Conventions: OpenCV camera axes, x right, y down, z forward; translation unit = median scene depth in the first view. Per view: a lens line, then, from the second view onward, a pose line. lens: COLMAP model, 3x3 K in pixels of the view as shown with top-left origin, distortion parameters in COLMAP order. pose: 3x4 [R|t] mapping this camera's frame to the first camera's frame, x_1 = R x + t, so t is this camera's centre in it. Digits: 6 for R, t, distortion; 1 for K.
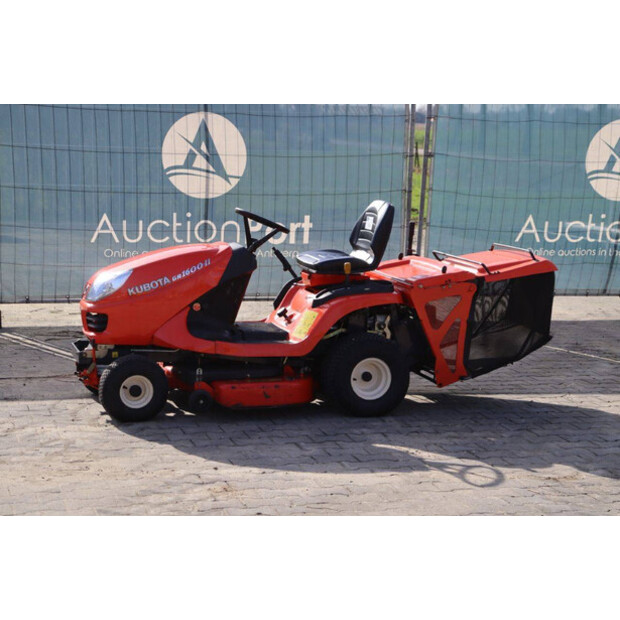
lens RADIAL K [[1391.9, 0, 315.1], [0, 1391.9, 311.1], [0, 0, 1]] dist [0.418855, 0.000000]
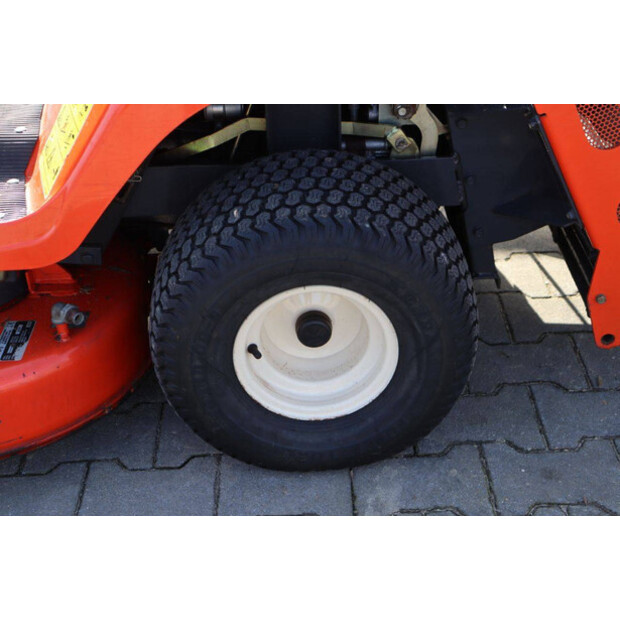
lens RADIAL K [[1034.2, 0, 309.7], [0, 1034.2, 313.9], [0, 0, 1]] dist [0.194584, 0.000000]
pose [[0.965135, 0.080954, -0.248920, 0.083392], [0.038459, 0.896795, 0.440772, -0.041739], [0.258913, -0.434978, 0.862414, 0.810038]]
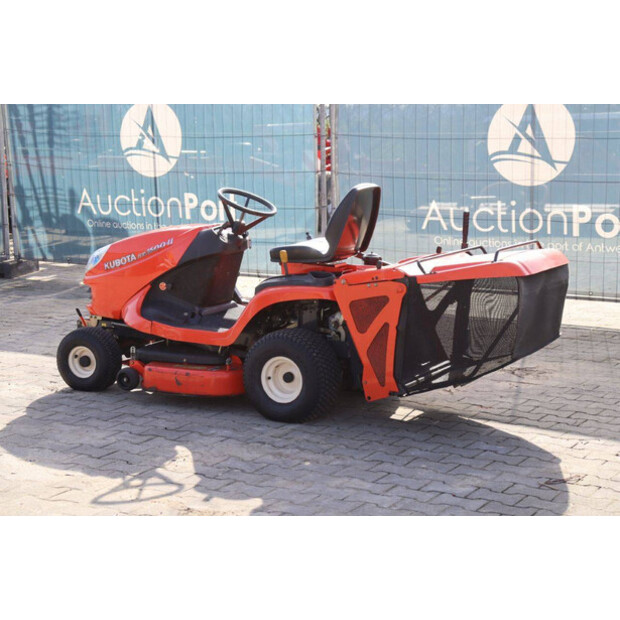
lens RADIAL K [[1276.2, 0, 311.5], [0, 1276.2, 314.8], [0, 0, 1]] dist [0.293716, 0.000000]
pose [[0.706166, 0.087367, -0.702636, 0.609577], [-0.079753, 0.995857, 0.043673, -0.029840], [0.703541, 0.025197, 0.710208, 0.412134]]
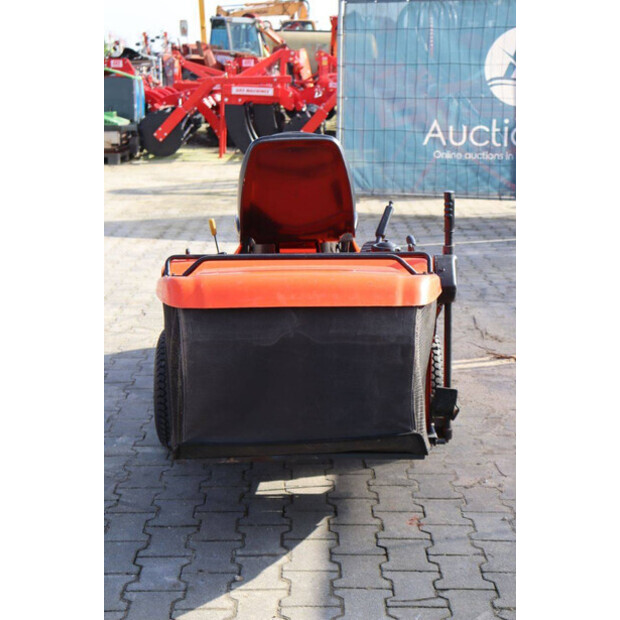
lens RADIAL K [[1079.5, 0, 310.5], [0, 1079.5, 310.3], [0, 0, 1]] dist [0.236677, 0.000000]
pose [[-0.264515, 0.189737, -0.945532, 0.502037], [-0.129170, 0.964650, 0.229709, -0.115603], [0.955692, 0.182896, -0.230656, 1.145522]]
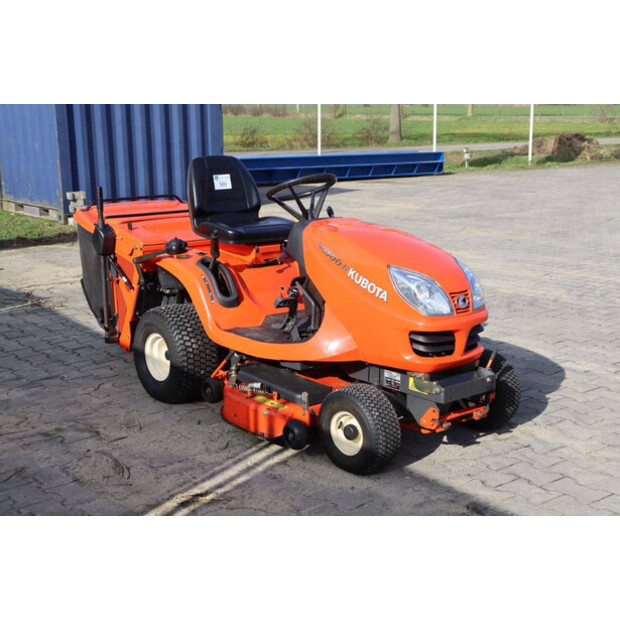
lens RADIAL K [[936.7, 0, 314.1], [0, 936.7, 311.3], [0, 0, 1]] dist [0.154232, 0.000000]
pose [[-0.403329, -0.218836, 0.888502, -0.545124], [0.114063, 0.951386, 0.286102, -0.152163], [-0.907918, 0.216739, -0.358761, 1.202318]]
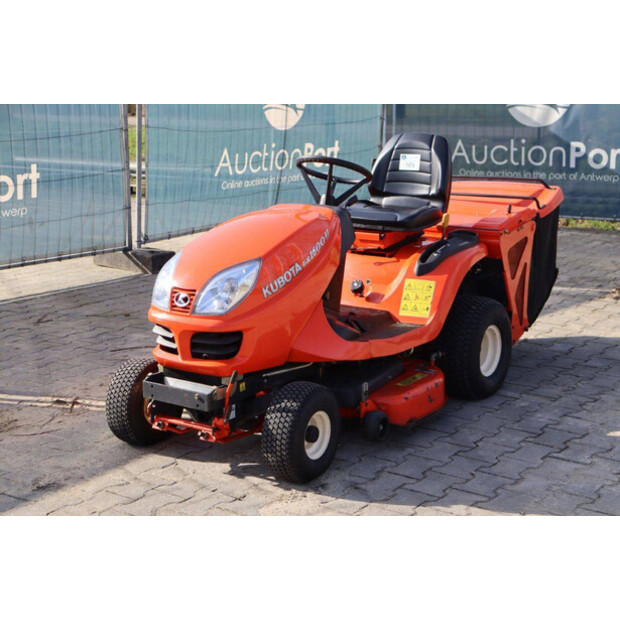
lens RADIAL K [[1034.2, 0, 310.5], [0, 1034.2, 316.3], [0, 0, 1]] dist [0.194584, 0.000000]
pose [[0.783957, -0.170889, 0.596832, -0.392892], [0.113792, 0.984635, 0.132459, -0.062545], [-0.610298, -0.035927, 0.791357, 0.560039]]
